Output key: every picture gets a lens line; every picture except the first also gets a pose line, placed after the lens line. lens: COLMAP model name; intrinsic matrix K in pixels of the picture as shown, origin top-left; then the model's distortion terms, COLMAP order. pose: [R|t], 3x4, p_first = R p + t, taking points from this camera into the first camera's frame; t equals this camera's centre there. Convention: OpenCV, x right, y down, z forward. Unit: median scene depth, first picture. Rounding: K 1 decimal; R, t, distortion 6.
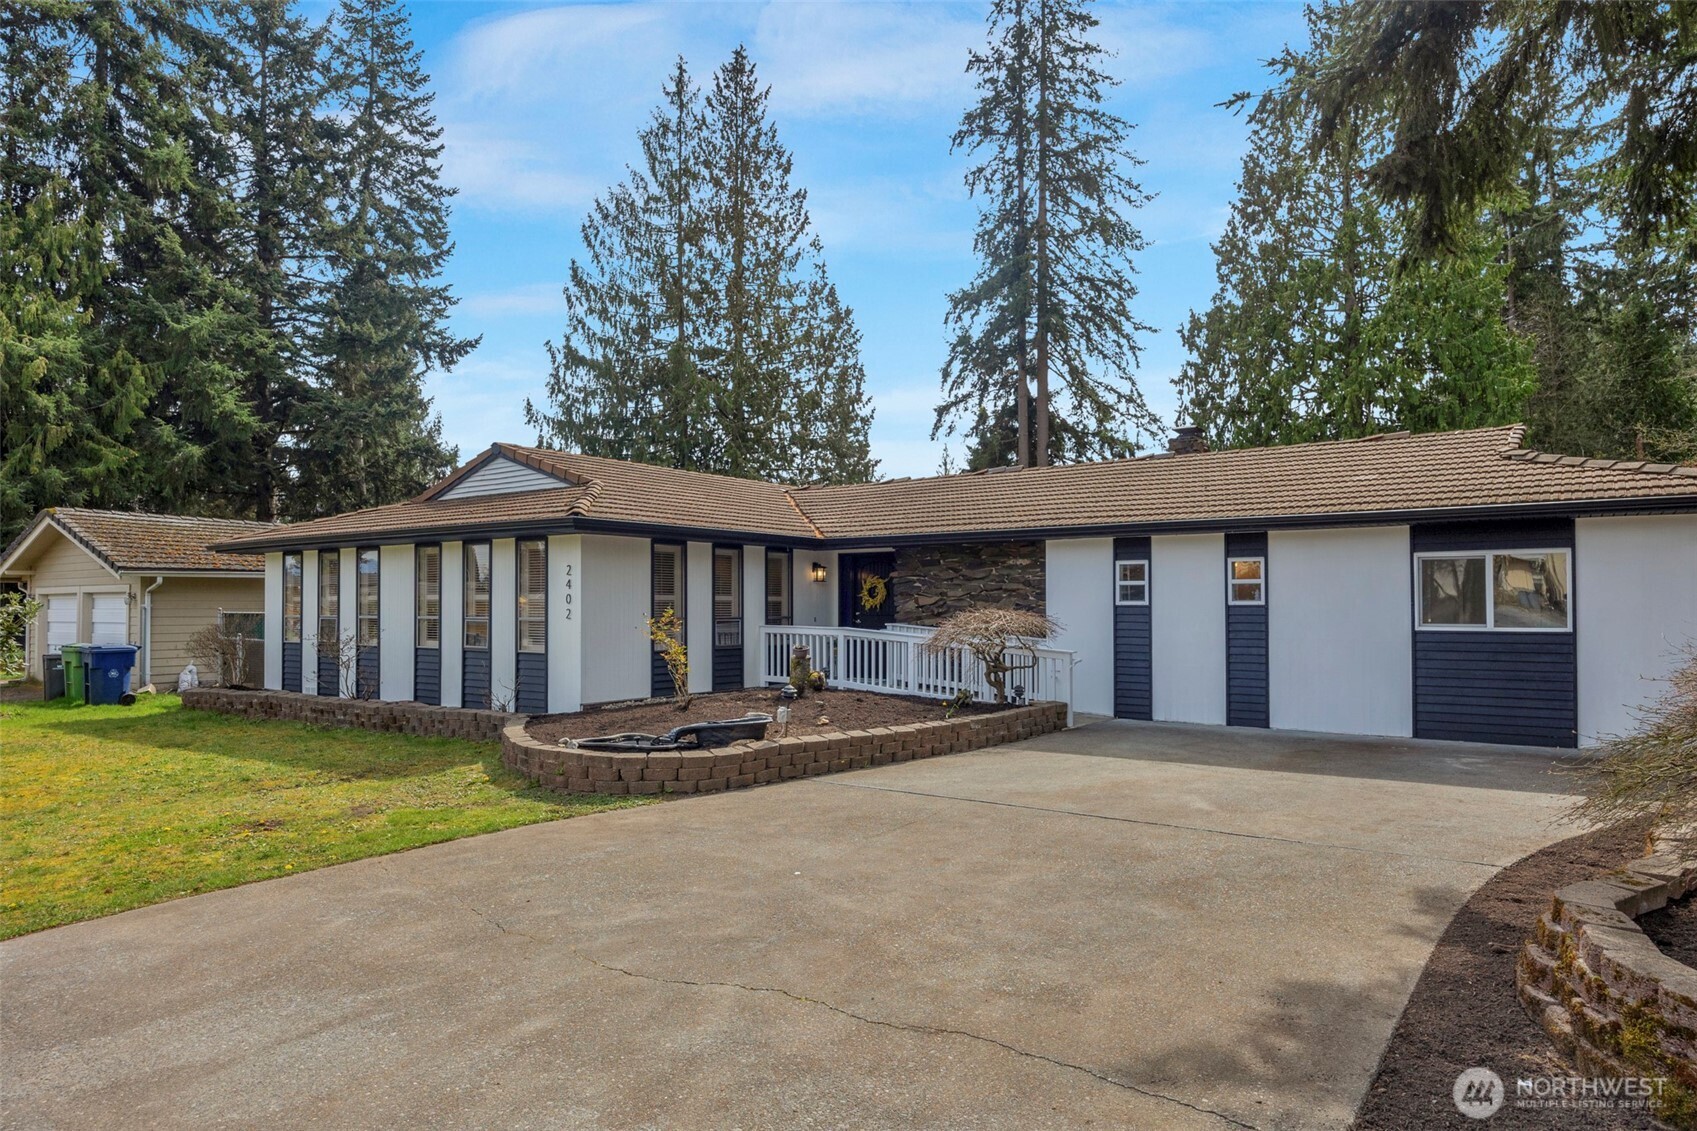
lens RADIAL K [[1033.0, 0, 829.6], [0, 1033.0, 598.5], [0, 0, 1]] dist [-0.002670, -0.002161]
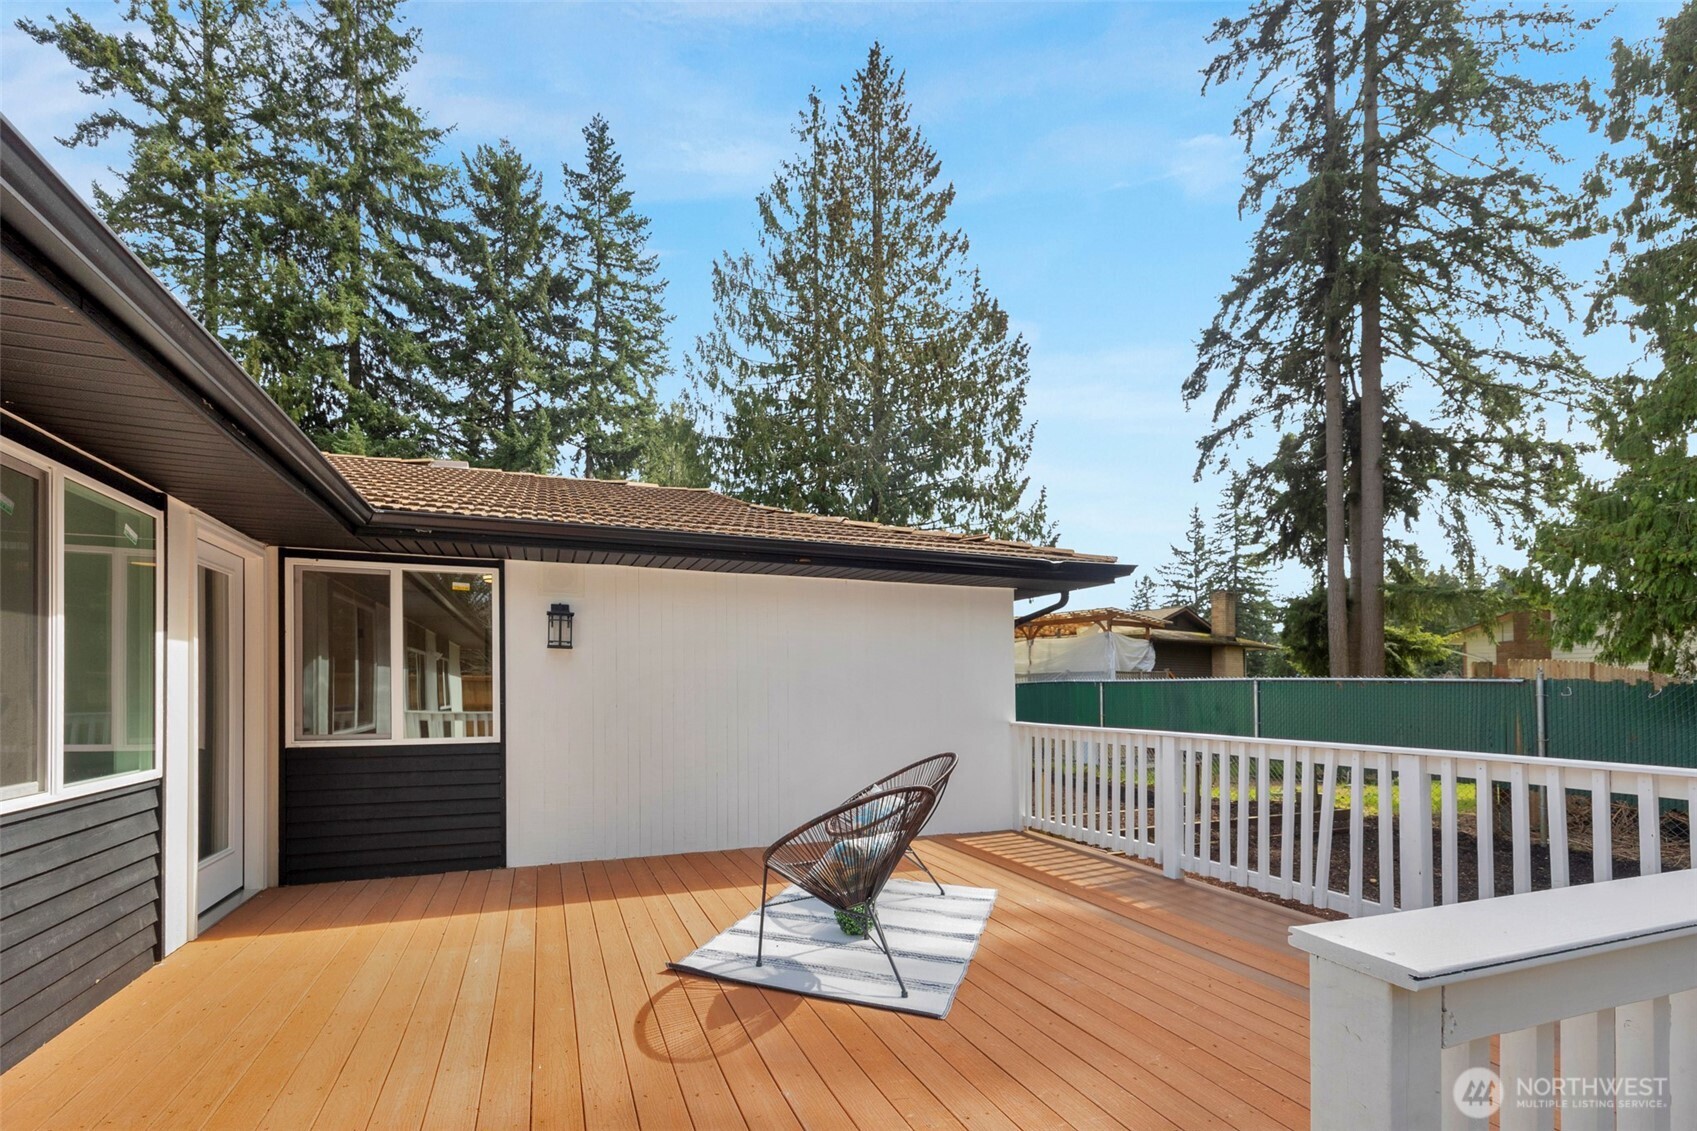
lens RADIAL K [[732.2, 0, 772.8], [0, 732.2, 696.8], [0, 0, 1]] dist [0.012455, -0.002001]
pose [[0.824130, 0.001592, -0.566398, 0.235091], [0.002648, 0.999974, 0.006662, 0.015222], [0.566394, -0.006990, 0.824105, 0.520156]]
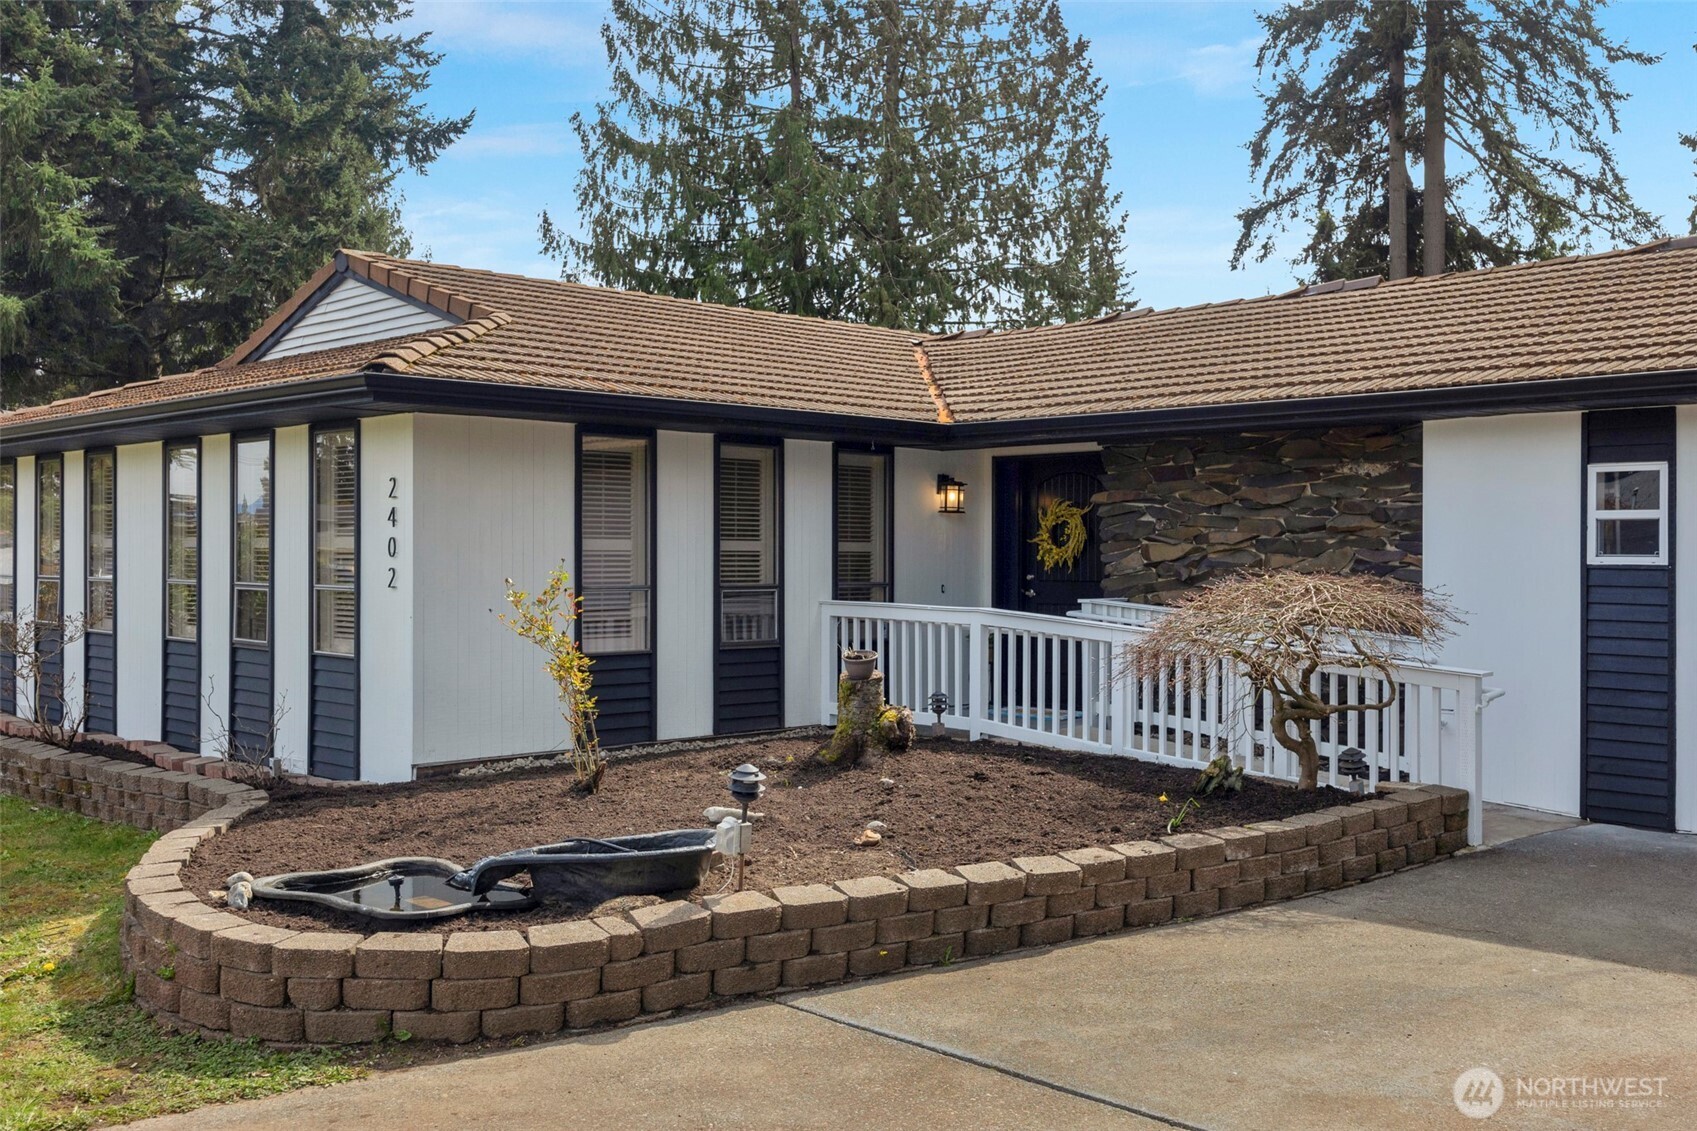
lens RADIAL K [[1634.2, 0, 821.5], [0, 1634.2, 563.9], [0, 0, 1]] dist [0.001300, 0.000000]
pose [[0.987811, 0.004316, -0.155598, 0.022663], [-0.002338, 0.999914, 0.012893, -0.000784], [0.155640, -0.012372, 0.987736, 0.093780]]
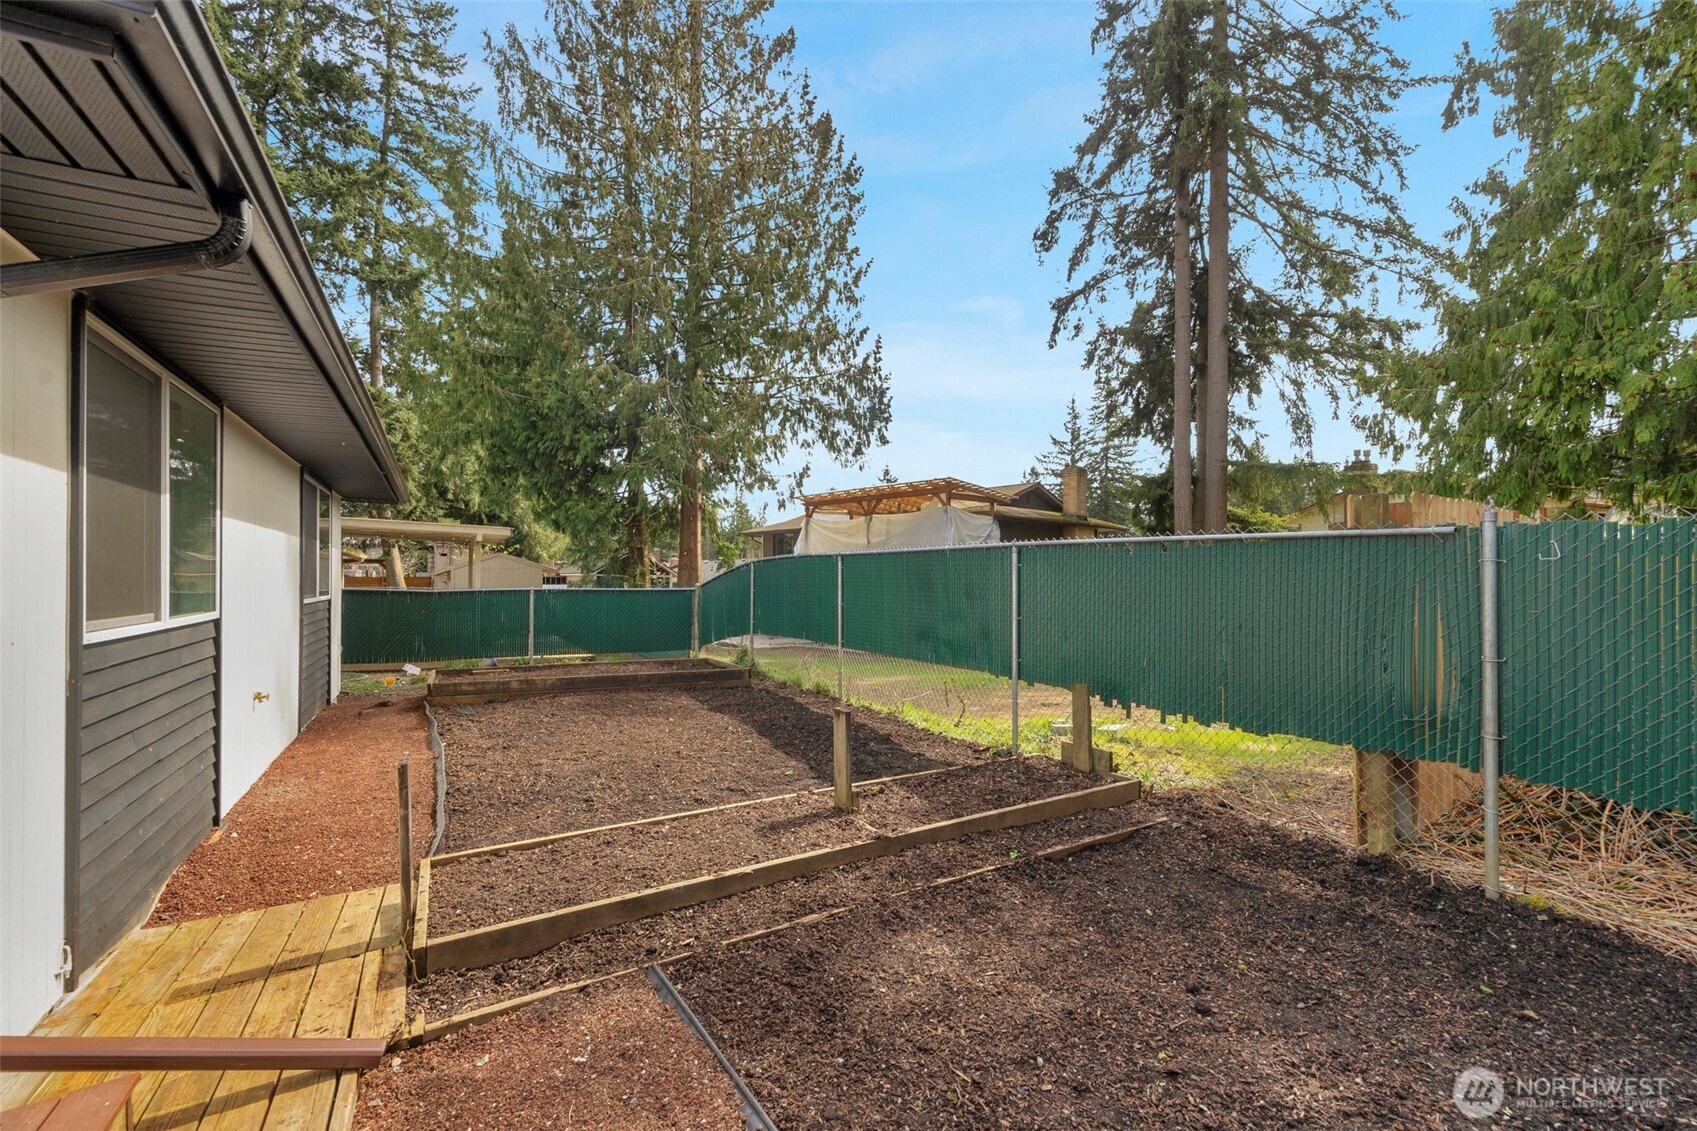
lens RADIAL K [[676.3, 0, 839.5], [0, 676.3, 604.4], [0, 0, 1]] dist [0.002549, -0.000060]
pose [[0.905462, 0.012952, -0.424230, 0.263074], [0.003136, 0.999303, 0.037202, 0.019815], [0.424416, -0.035015, 0.904790, 0.749291]]
